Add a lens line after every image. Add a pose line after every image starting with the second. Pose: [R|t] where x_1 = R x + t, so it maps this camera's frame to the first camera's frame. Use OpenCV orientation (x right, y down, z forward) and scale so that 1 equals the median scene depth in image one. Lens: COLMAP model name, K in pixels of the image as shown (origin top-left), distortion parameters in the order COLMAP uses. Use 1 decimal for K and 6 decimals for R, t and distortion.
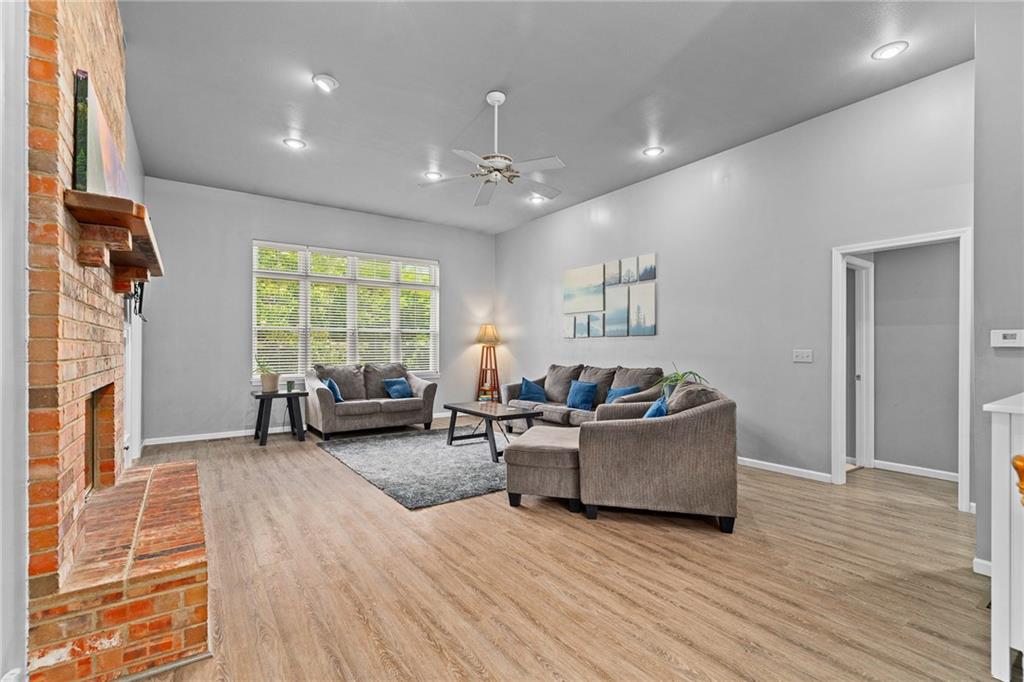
lens RADIAL K [[466.0, 0, 512.0], [0, 466.0, 341.0], [0, 0, 1]] dist [-0.031582, -0.000217]
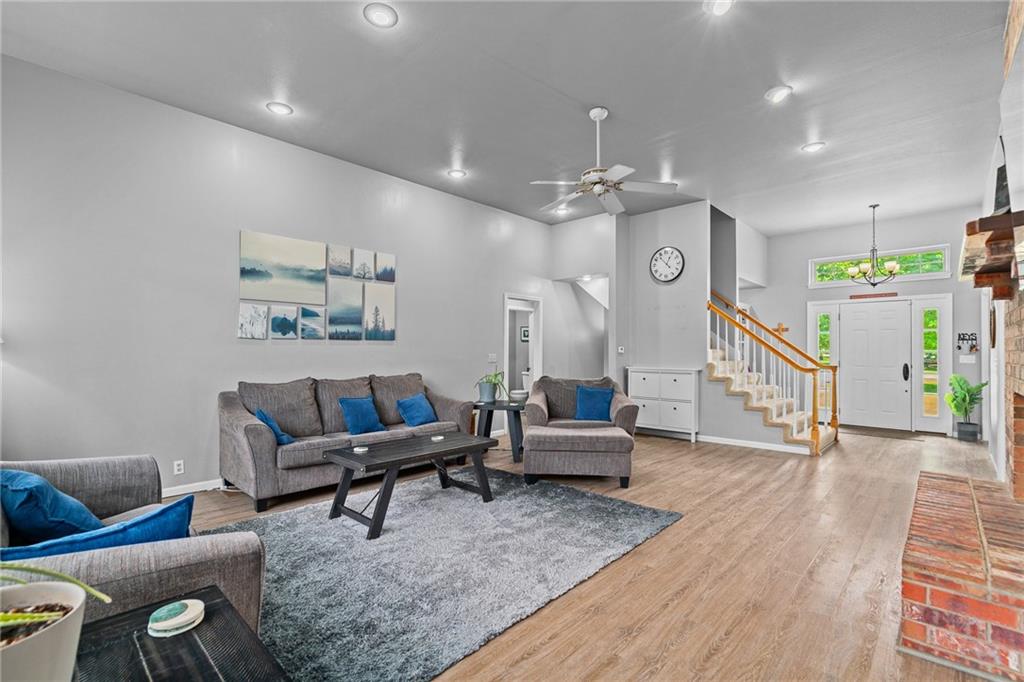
lens RADIAL K [[466.0, 0, 512.0], [0, 466.0, 341.0], [0, 0, 1]] dist [-0.031582, -0.000217]
pose [[-0.208018, 0.025973, 0.977780, -0.664658], [-0.009856, 0.999541, -0.028647, 0.013793], [-0.978075, -0.015596, -0.207667, 0.929112]]
